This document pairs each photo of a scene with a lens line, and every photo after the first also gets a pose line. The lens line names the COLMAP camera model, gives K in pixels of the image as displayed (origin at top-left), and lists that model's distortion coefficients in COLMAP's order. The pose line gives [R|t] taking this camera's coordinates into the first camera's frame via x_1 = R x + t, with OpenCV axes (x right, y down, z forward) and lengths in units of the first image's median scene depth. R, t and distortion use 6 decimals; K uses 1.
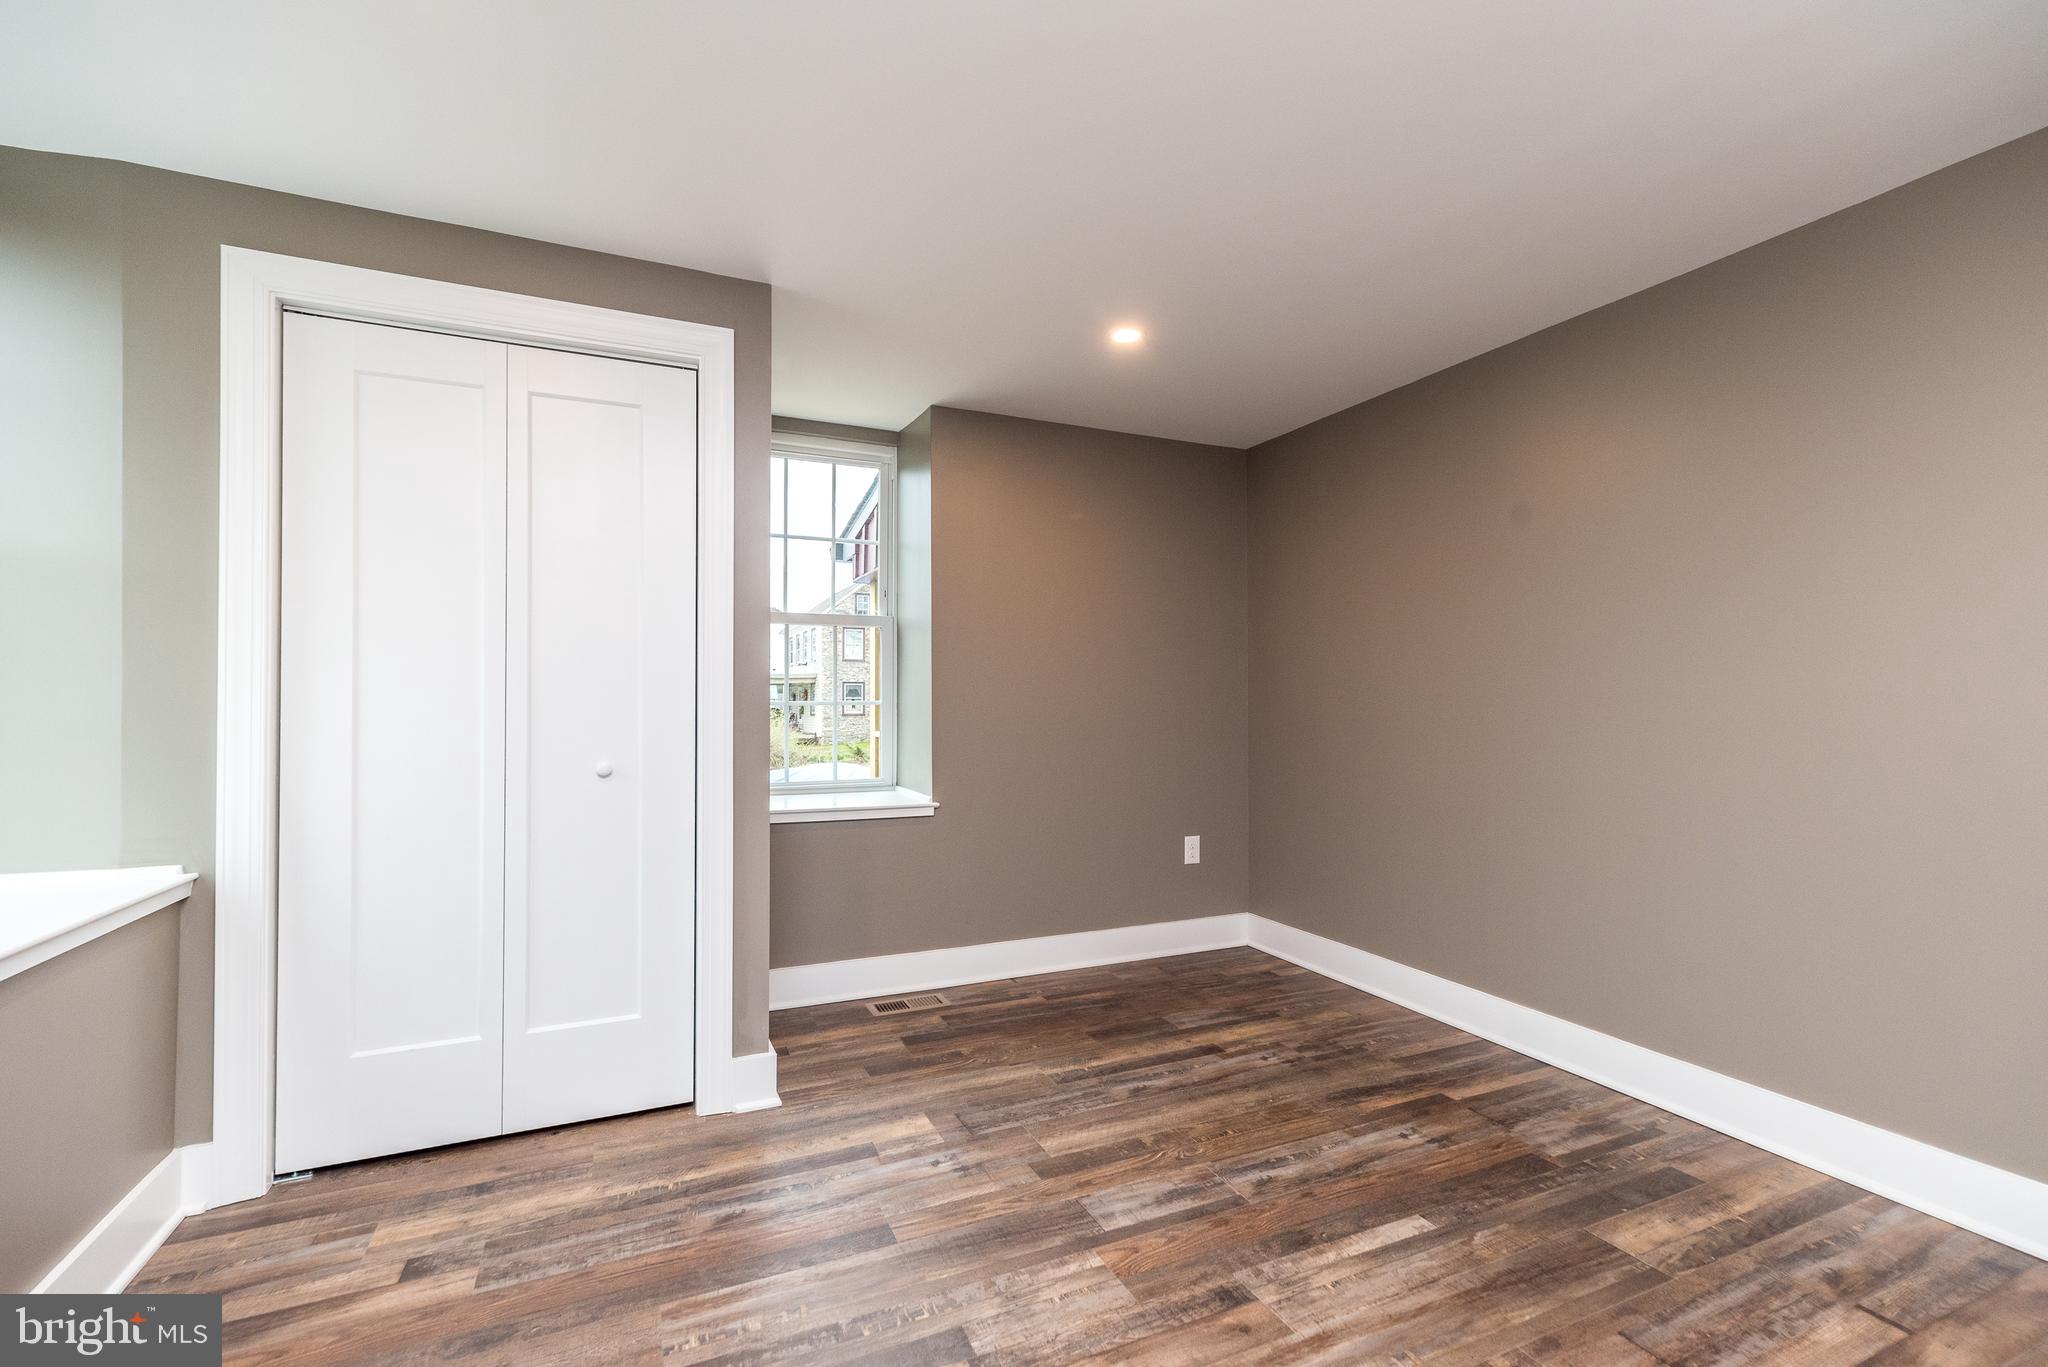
lens RADIAL K [[889.8, 0, 1015.7], [0, 889.8, 687.2], [0, 0, 1]] dist [0.007905, -0.000490]
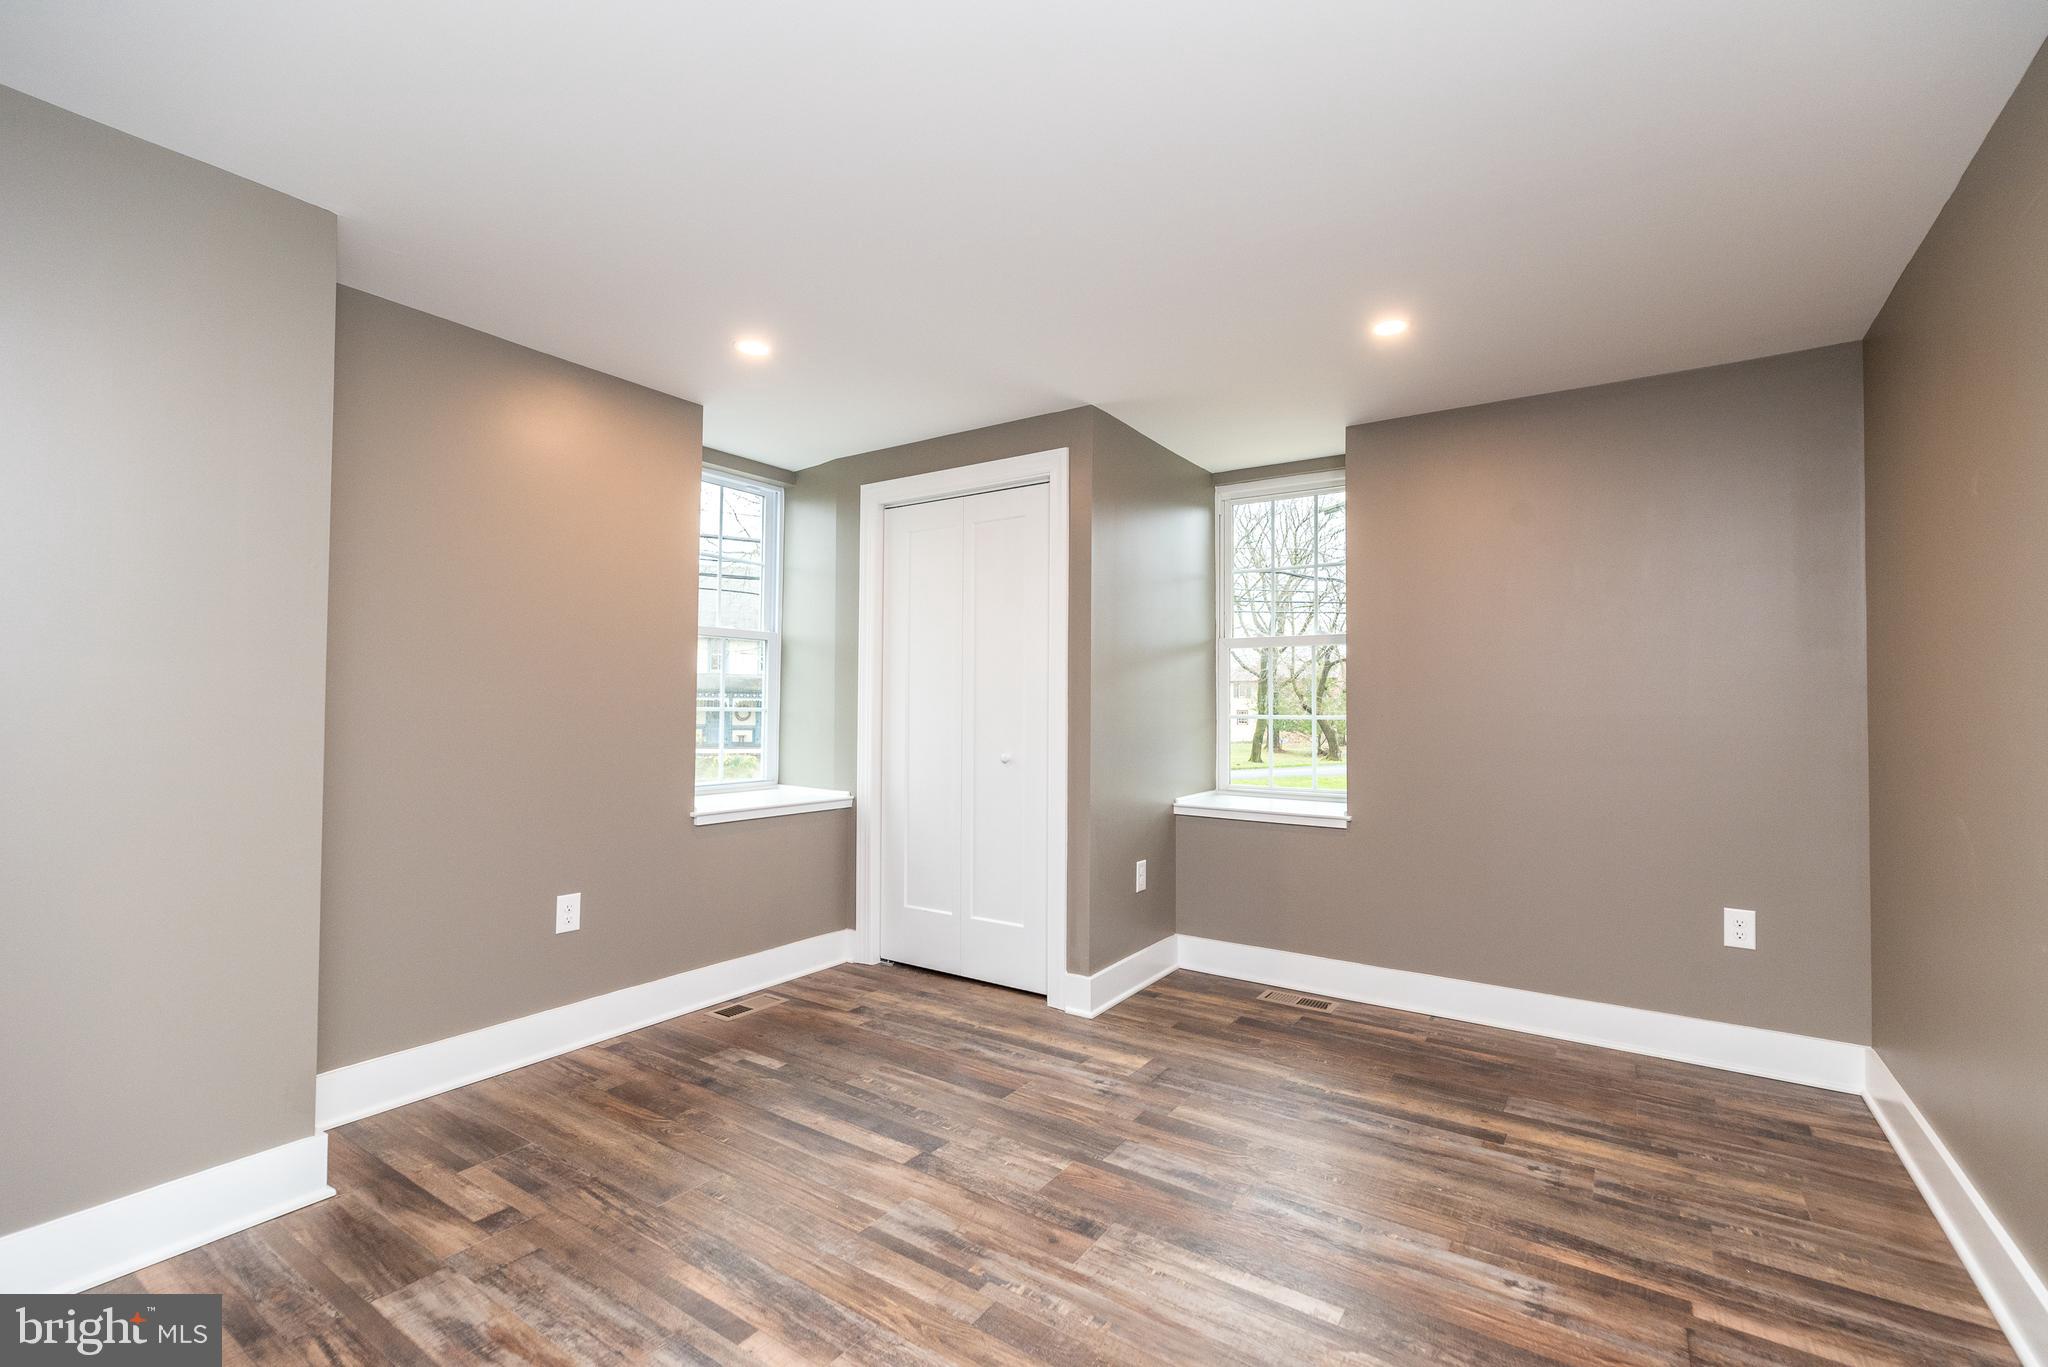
lens RADIAL K [[889.8, 0, 1026.9], [0, 889.8, 691.7], [0, 0, 1]] dist [0.007905, -0.000490]
pose [[0.525189, -0.012980, -0.850886, 0.854787], [0.006671, 0.999916, -0.011135, -0.005089], [0.850959, 0.000172, 0.525232, 0.227704]]
